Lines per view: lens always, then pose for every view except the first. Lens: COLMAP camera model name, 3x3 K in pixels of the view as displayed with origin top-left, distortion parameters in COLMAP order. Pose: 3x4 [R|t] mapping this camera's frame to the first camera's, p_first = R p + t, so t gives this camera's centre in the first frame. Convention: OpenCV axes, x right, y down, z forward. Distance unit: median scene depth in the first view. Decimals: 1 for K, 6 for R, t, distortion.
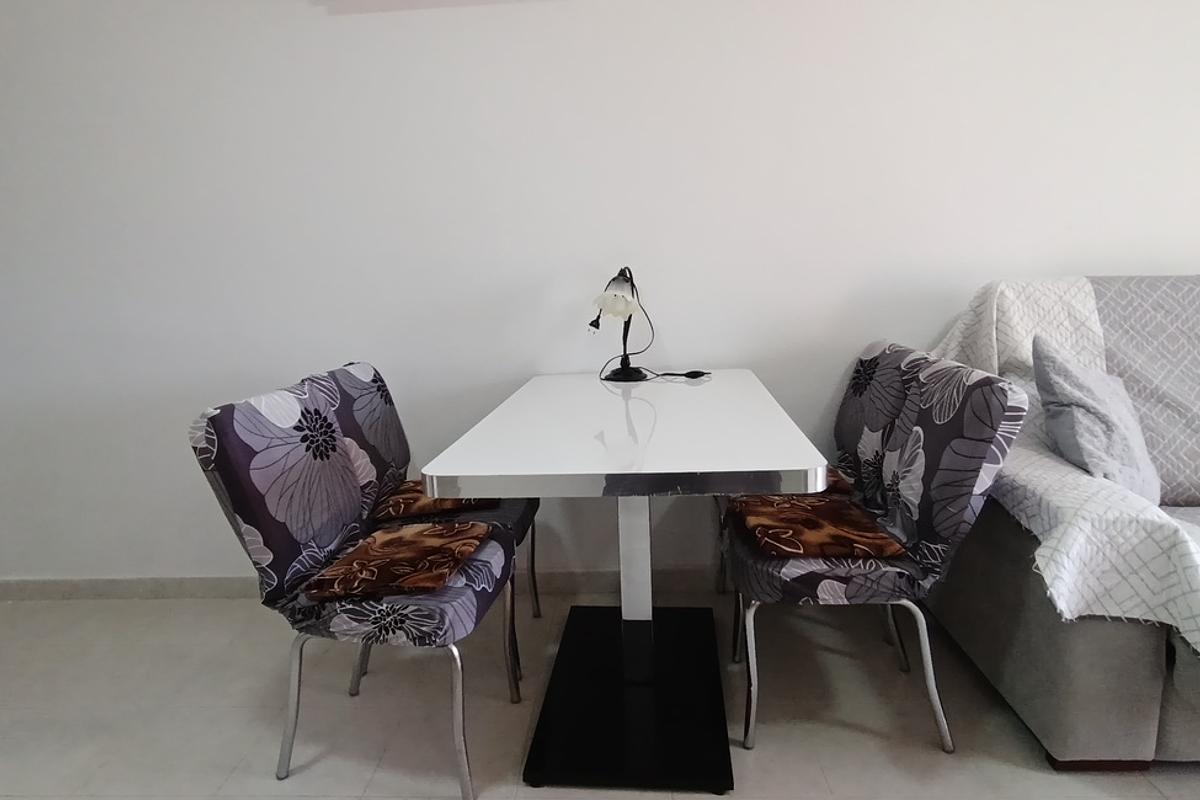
lens RADIAL K [[731.3, 0, 588.6], [0, 731.3, 392.6], [0, 0, 1]] dist [-0.036550, 0.026797]
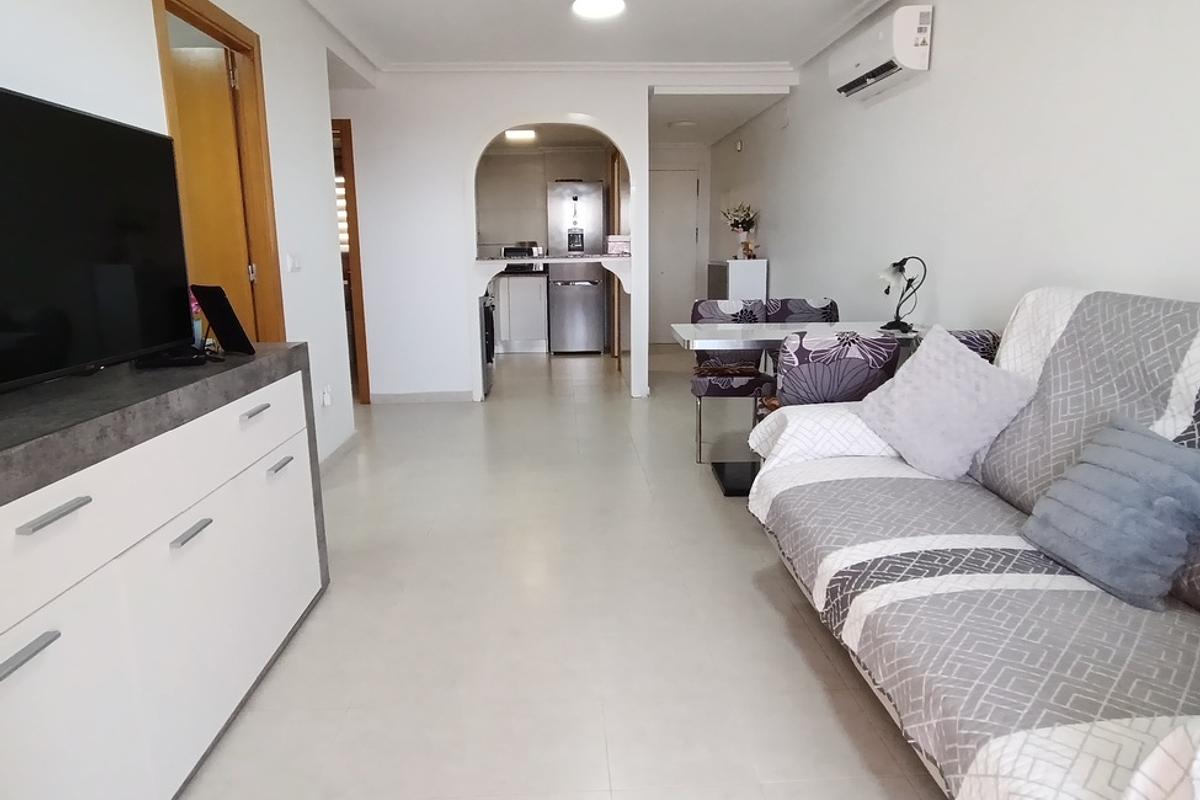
lens RADIAL K [[731.3, 0, 588.6], [0, 731.3, 392.6], [0, 0, 1]] dist [-0.036550, 0.026797]
pose [[0.089487, 0.235531, -0.967738, 2.219108], [-0.153377, 0.963305, 0.220269, -0.187106], [0.984108, 0.128717, 0.122328, 0.256472]]
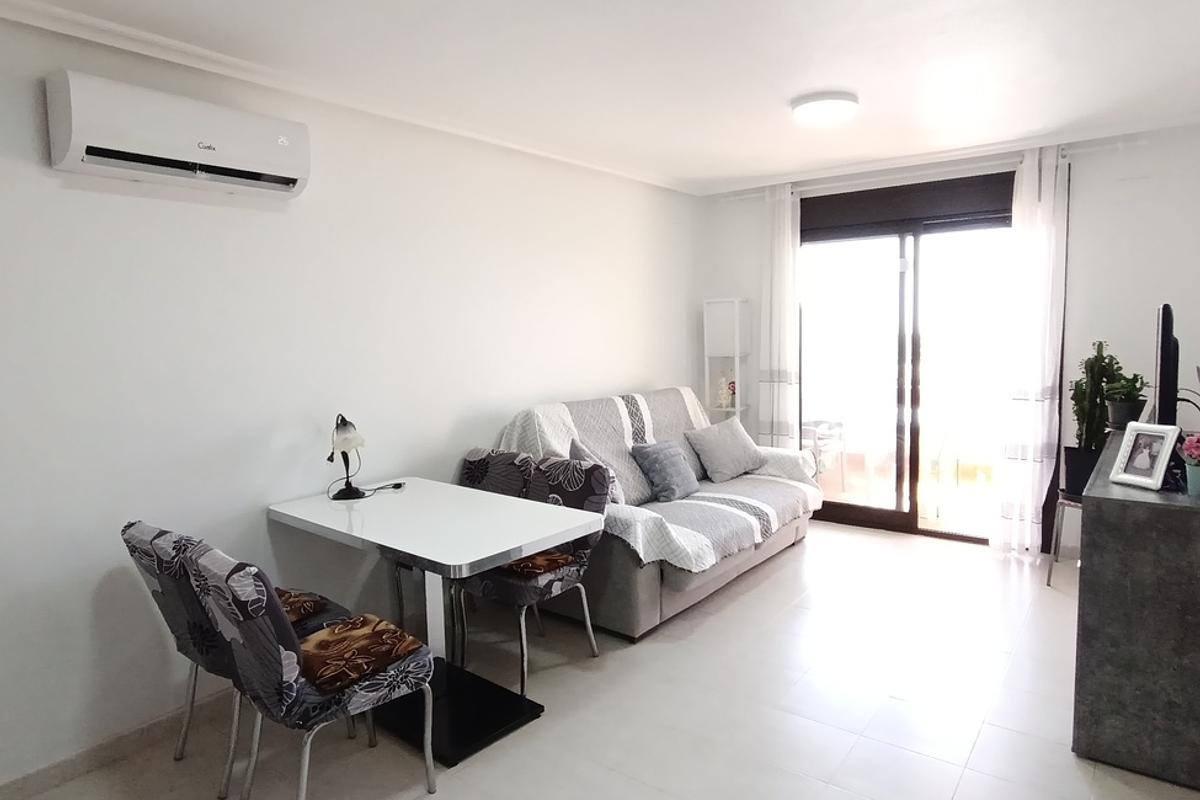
lens RADIAL K [[731.3, 0, 588.6], [0, 731.3, 392.6], [0, 0, 1]] dist [-0.036550, 0.026797]
pose [[0.572599, -0.045585, 0.818568, -1.133500], [0.132340, 0.990498, -0.037414, -0.144143], [-0.809084, 0.129752, 0.573190, -0.212226]]
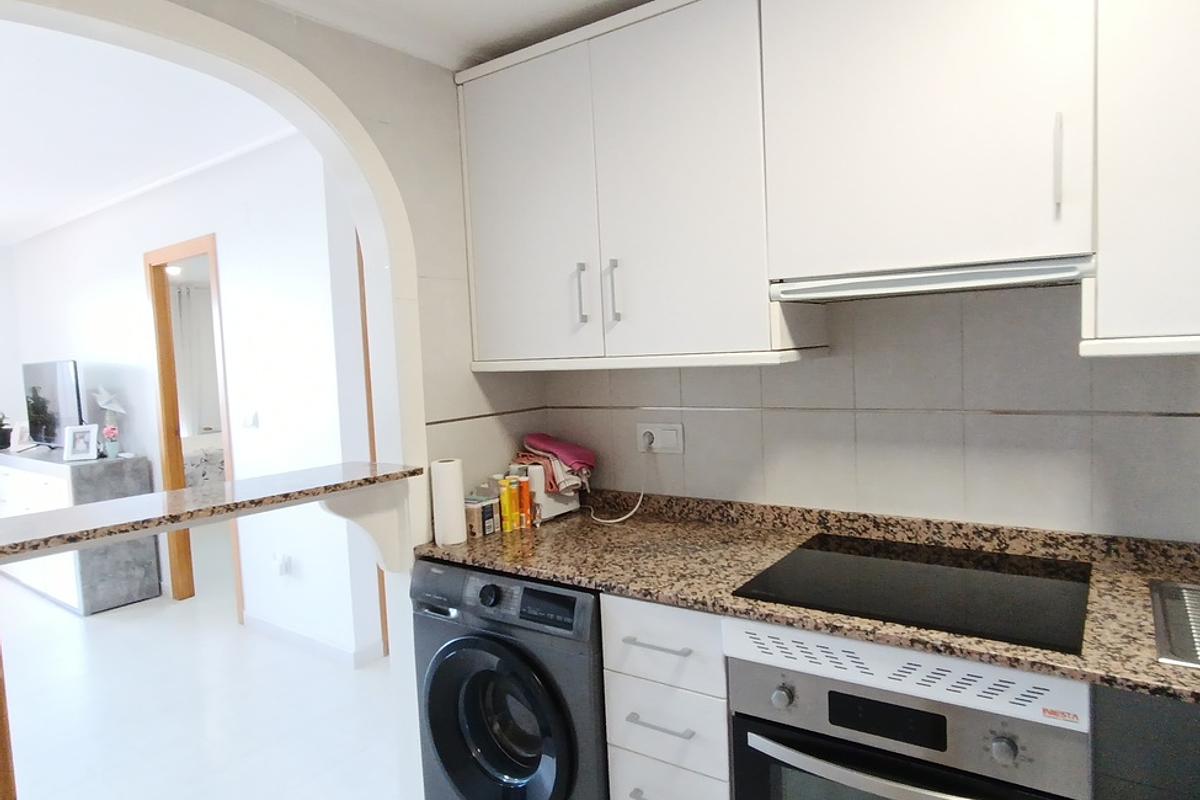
lens RADIAL K [[731.3, 0, 588.6], [0, 731.3, 392.6], [0, 0, 1]] dist [-0.036550, 0.026797]
pose [[-0.826148, 0.046938, 0.561494, -2.385782], [0.168910, 0.971324, 0.167327, -0.236993], [-0.537539, 0.233079, -0.810386, 0.889360]]
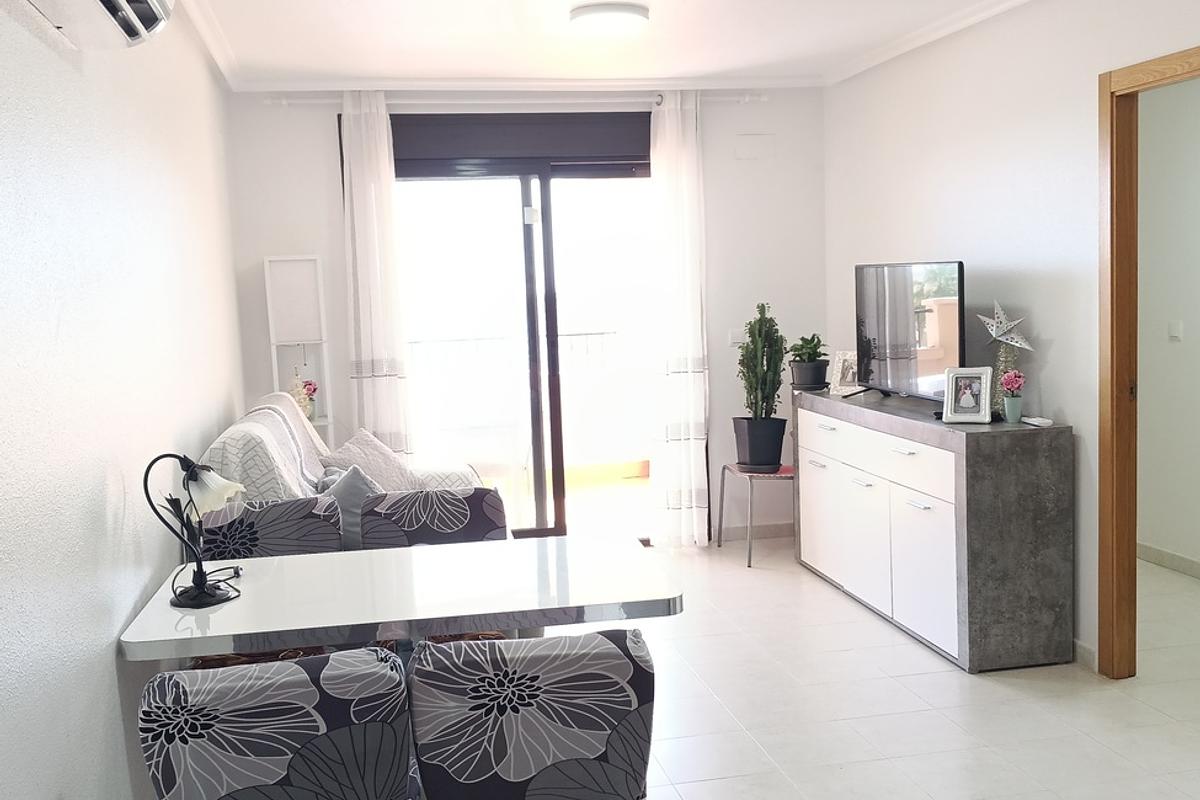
lens RADIAL K [[1197.7, 0, 600.0], [0, 1197.7, 400.0], [0, 0, 1]] dist [0.127098, -0.297968]
pose [[-0.252734, -0.047950, 0.966347, -1.779741], [0.203961, 0.973687, 0.101657, -0.376002], [-0.945793, 0.222789, -0.236304, 1.249717]]
